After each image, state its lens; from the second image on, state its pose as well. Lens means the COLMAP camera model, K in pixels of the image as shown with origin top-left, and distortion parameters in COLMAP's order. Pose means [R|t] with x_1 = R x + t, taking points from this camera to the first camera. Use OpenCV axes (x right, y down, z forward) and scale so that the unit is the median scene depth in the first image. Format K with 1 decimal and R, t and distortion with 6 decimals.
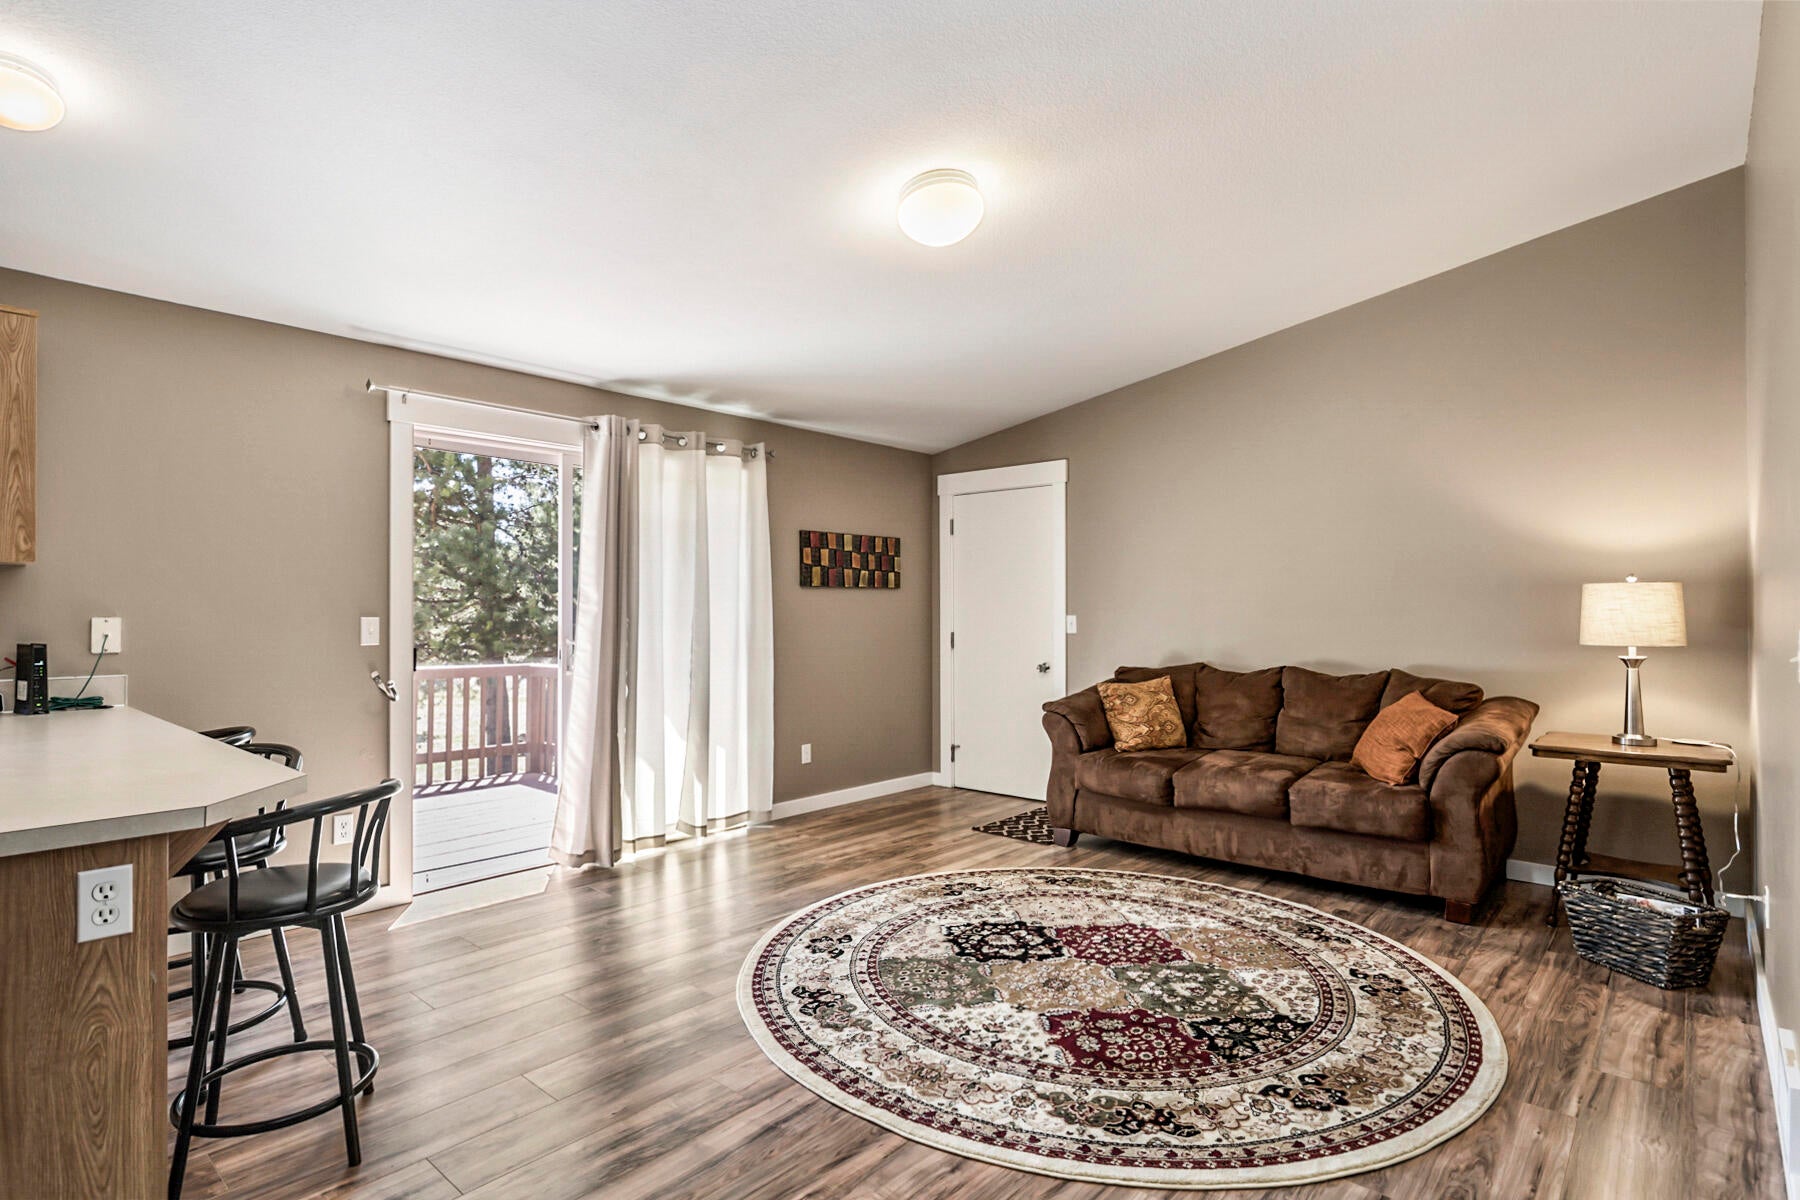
lens RADIAL K [[910.1, 0, 900.4], [0, 910.1, 610.4], [0, 0, 1]] dist [-0.003475, 0.000341]
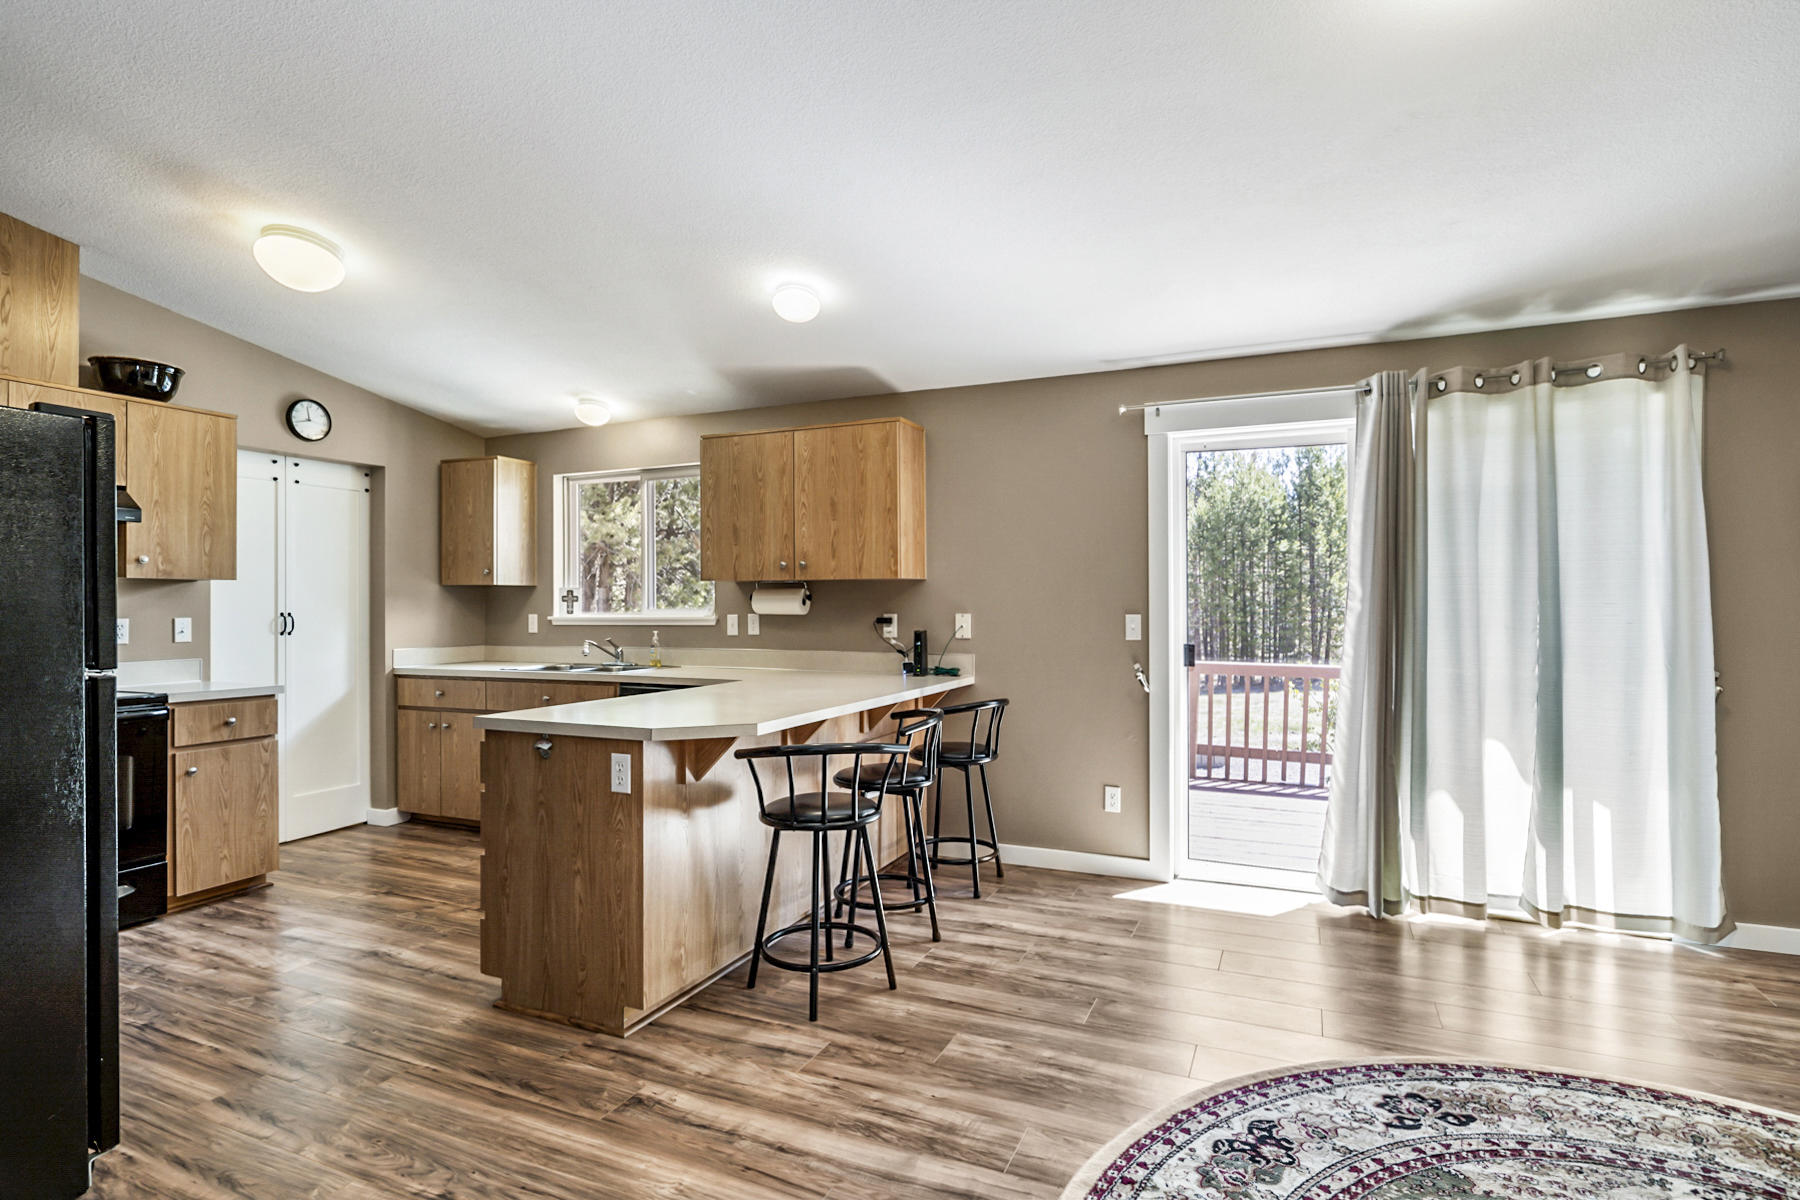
lens RADIAL K [[910.7, 0, 902.0], [0, 910.7, 601.8], [0, 0, 1]] dist [0.001291, 0.000198]
pose [[0.300149, -0.008334, -0.953856, 0.401079], [0.002343, 0.999965, -0.008000, 0.000057], [0.953889, 0.000167, 0.300158, 0.394244]]
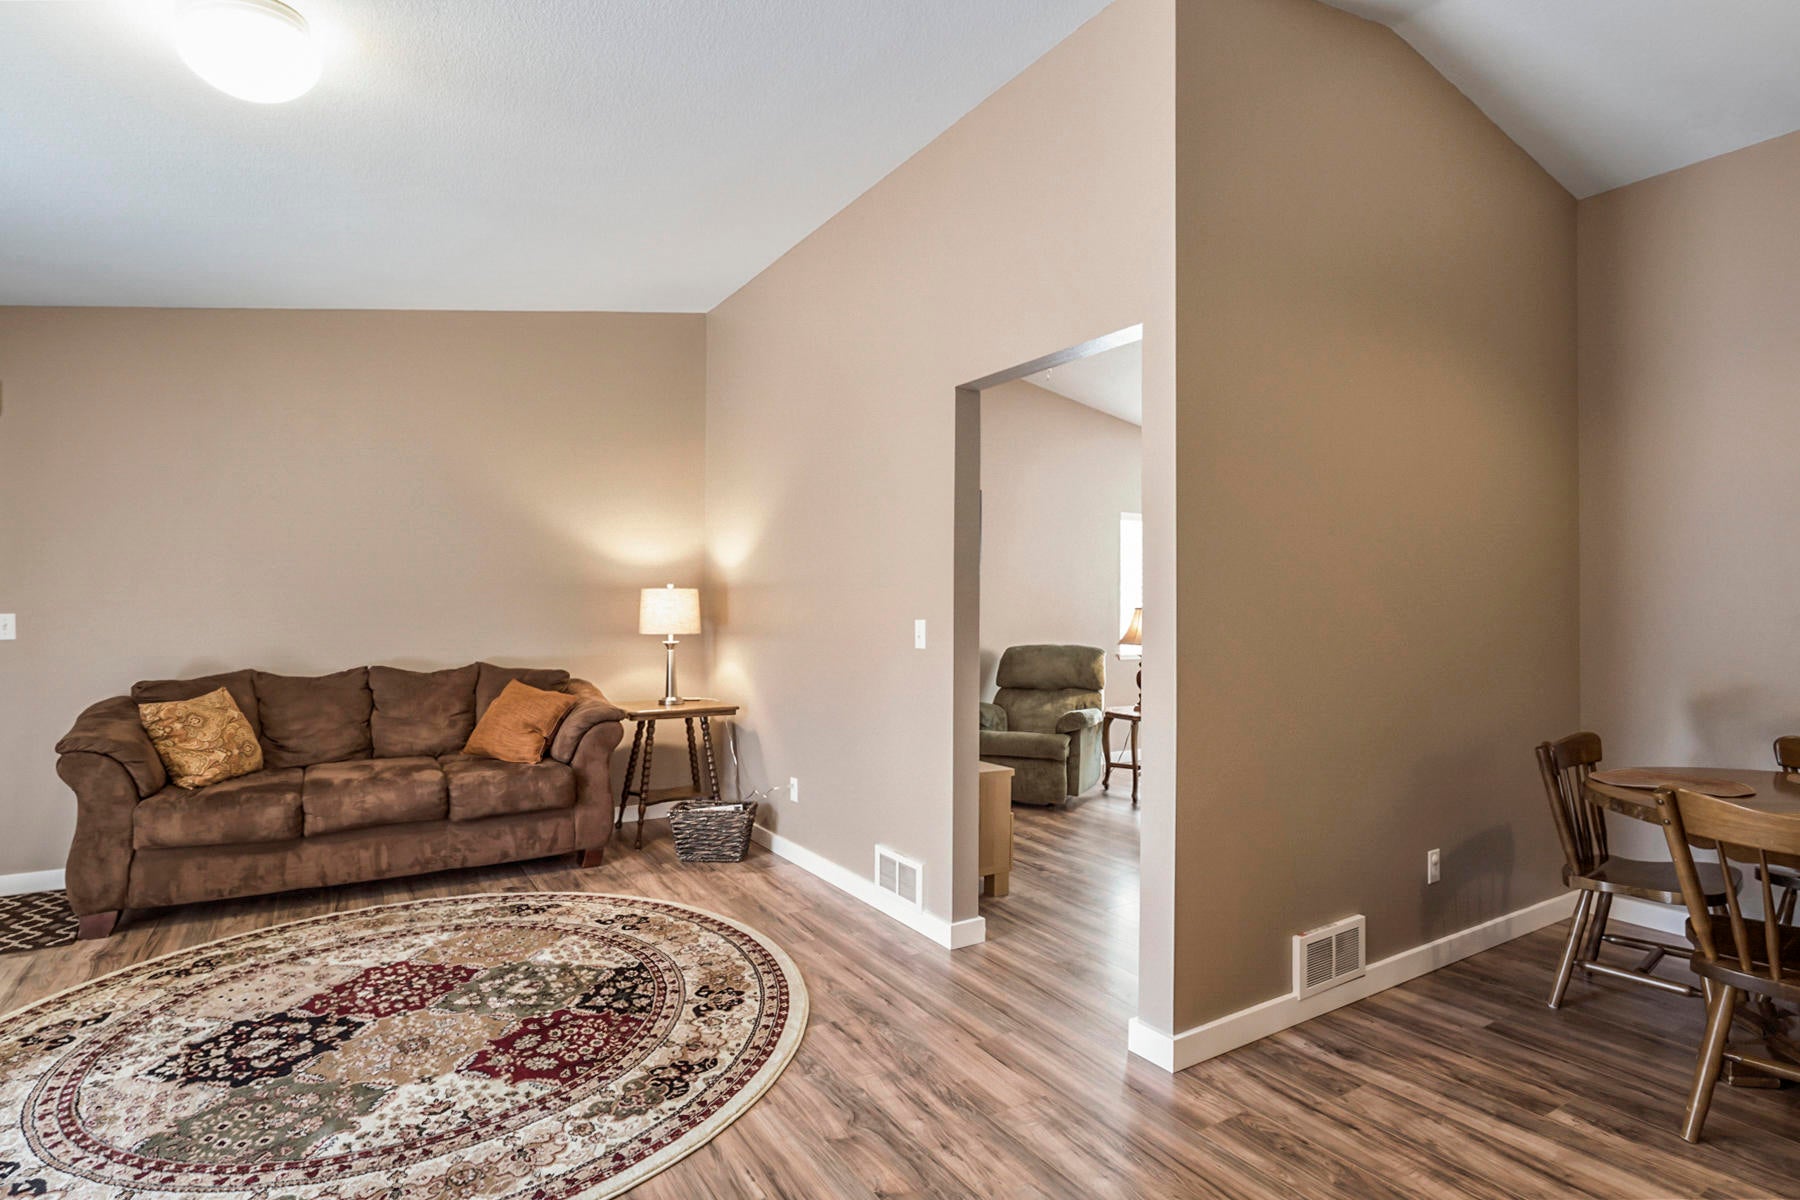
lens RADIAL K [[910.1, 0, 893.9], [0, 910.1, 604.3], [0, 0, 1]] dist [-0.003475, 0.000341]
pose [[0.287134, 0.005965, 0.957872, -0.415697], [-0.003365, 0.999981, -0.005219, 0.000028], [-0.957884, -0.001724, 0.287149, 0.259373]]
